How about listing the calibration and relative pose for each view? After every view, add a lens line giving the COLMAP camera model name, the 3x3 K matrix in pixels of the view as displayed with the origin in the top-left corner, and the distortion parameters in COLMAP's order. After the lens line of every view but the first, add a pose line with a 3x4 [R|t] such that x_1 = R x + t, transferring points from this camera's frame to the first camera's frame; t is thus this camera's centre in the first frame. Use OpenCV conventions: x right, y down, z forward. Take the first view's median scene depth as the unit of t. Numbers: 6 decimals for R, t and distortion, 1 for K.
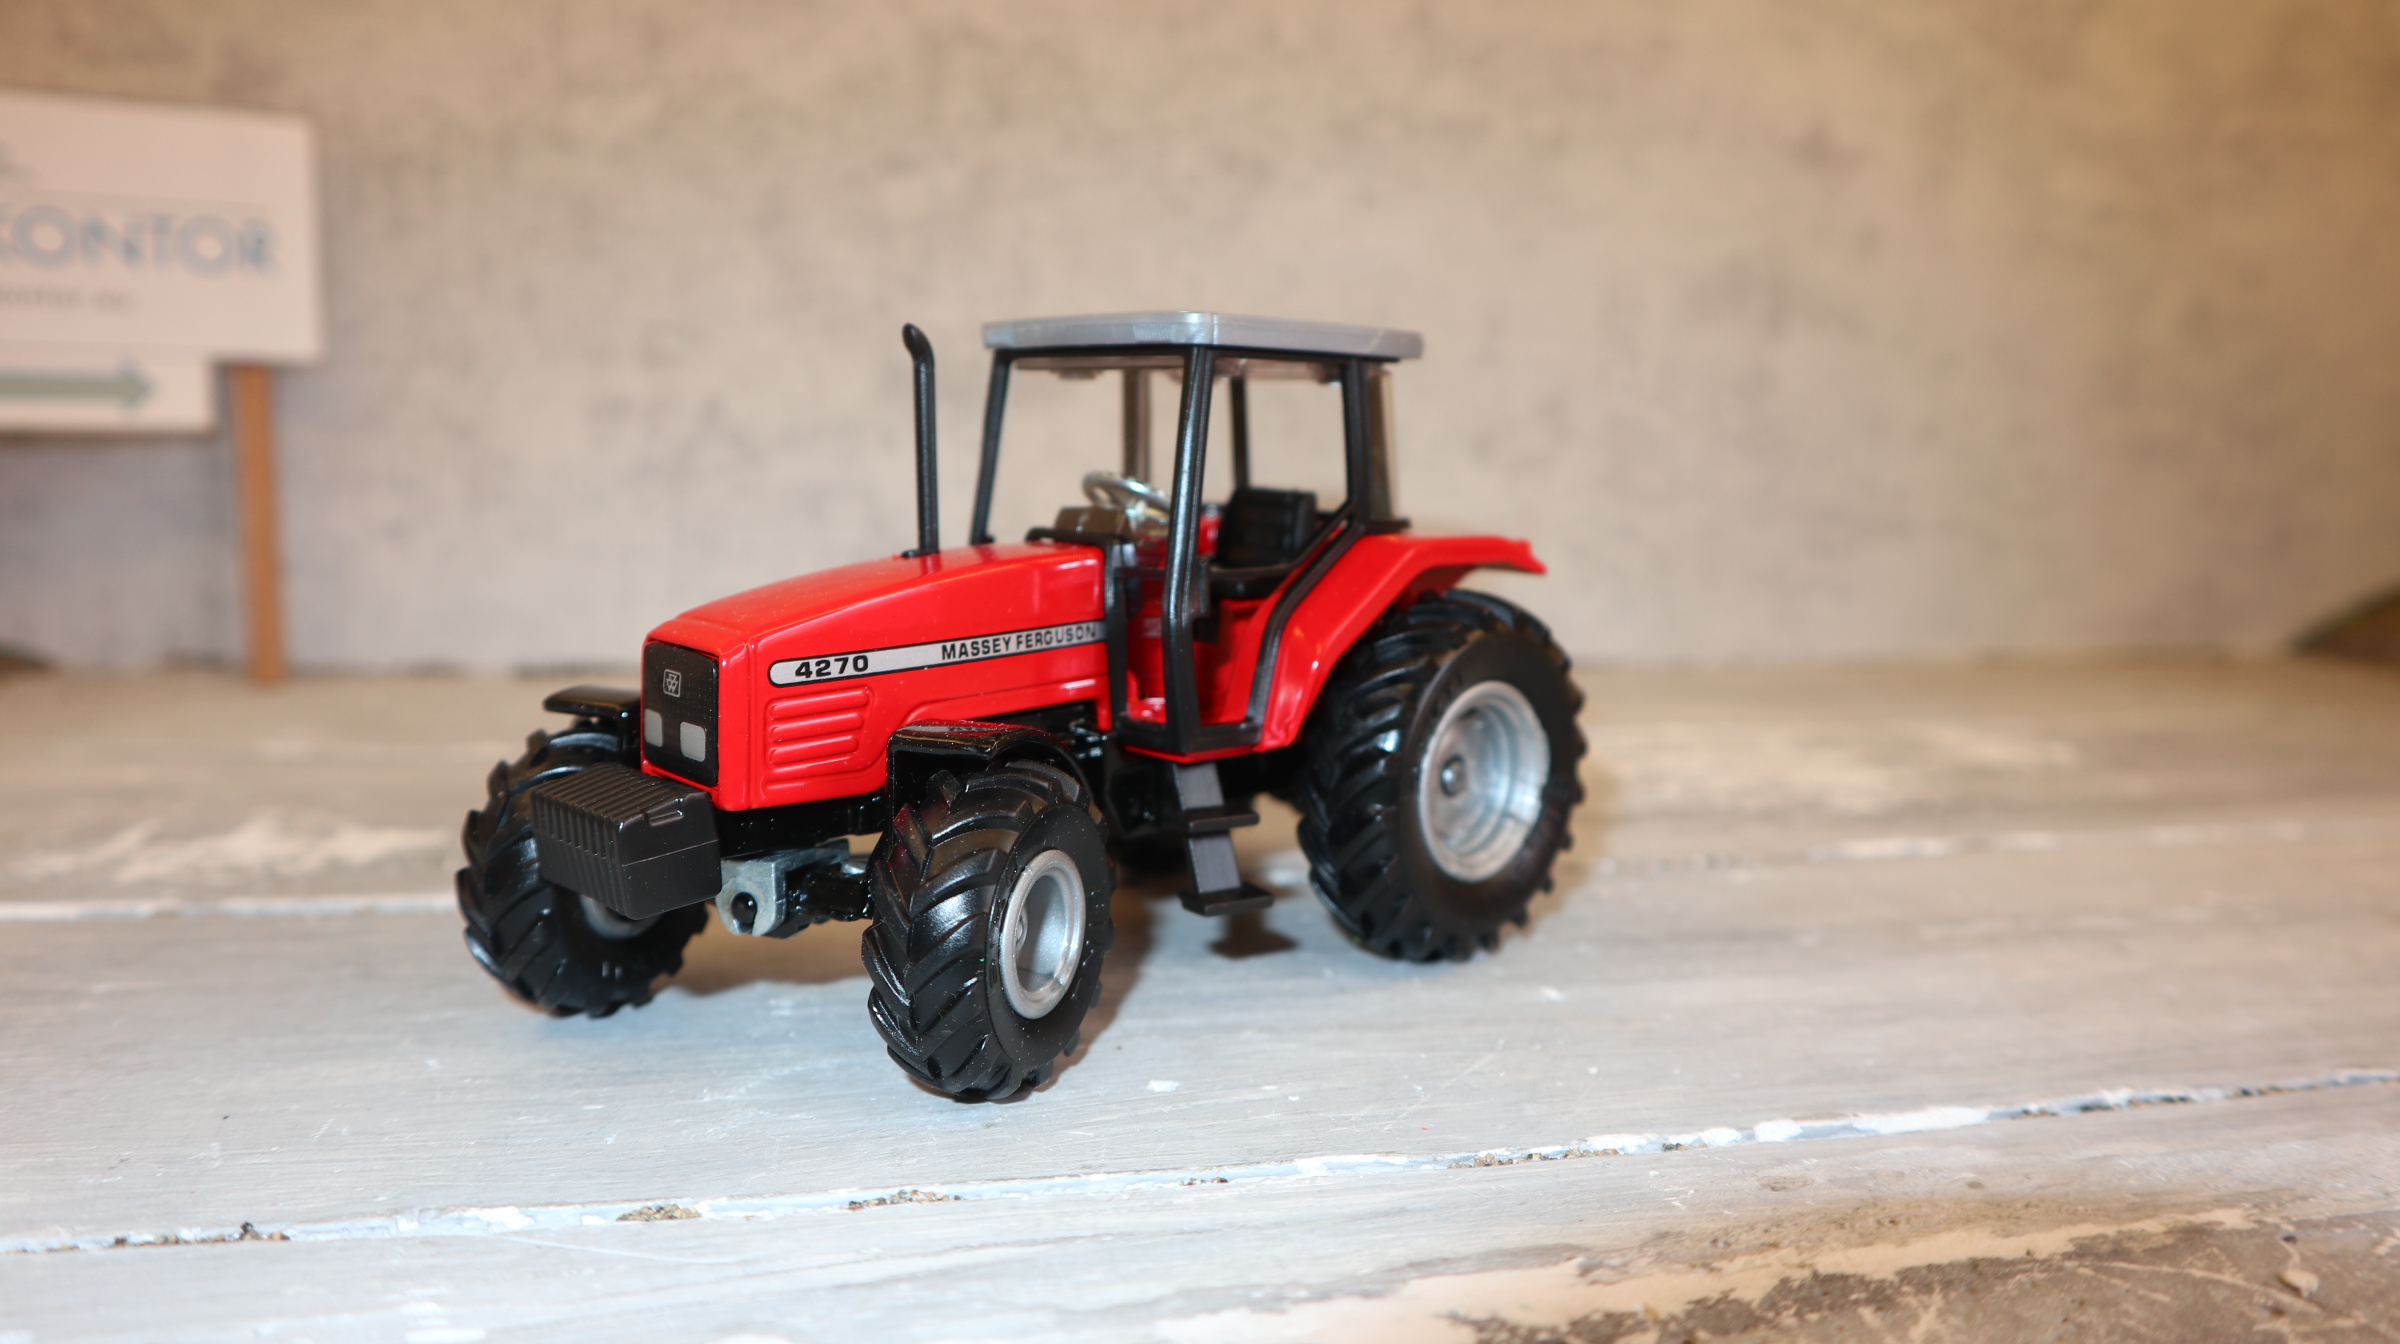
lens RADIAL K [[1686.6, 0, 1204.5], [0, 1686.6, 685.8], [0, 0, 1]] dist [-0.099597, 0.056561]
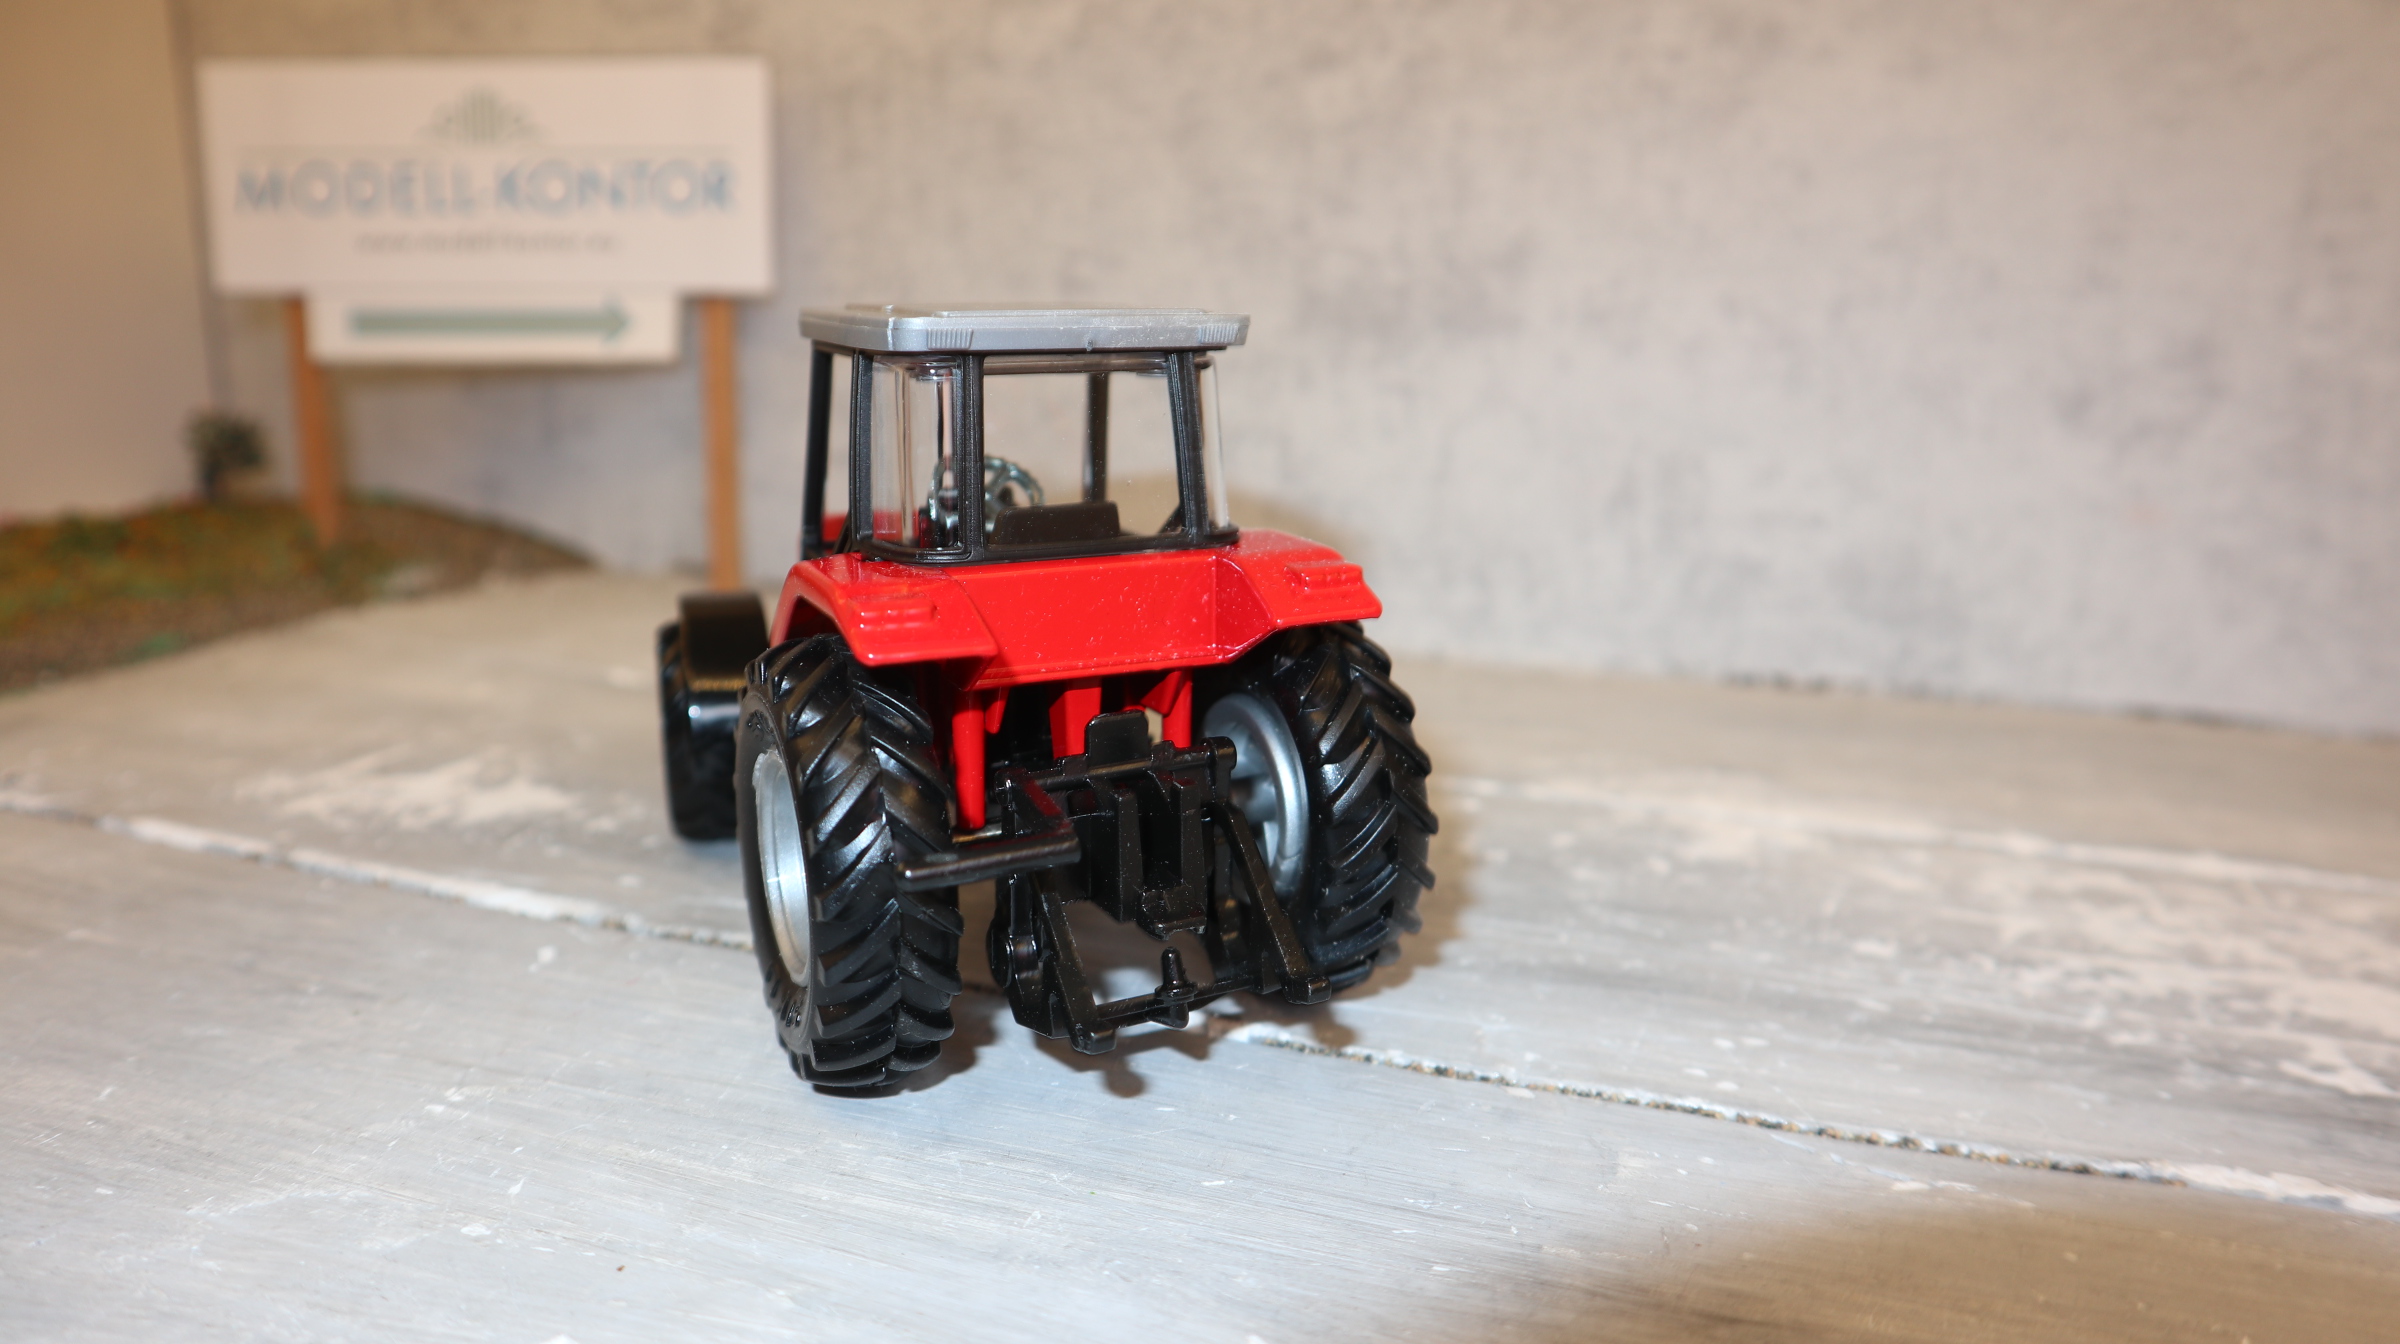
lens RADIAL K [[1686.6, 0, 1183.9], [0, 1686.6, 696.0], [0, 0, 1]] dist [-0.099597, 0.056561]
pose [[0.845185, 0.118560, -0.521158, 0.285500], [-0.075546, 0.991797, 0.103110, -0.079979], [0.529108, -0.047776, 0.847209, 0.250655]]
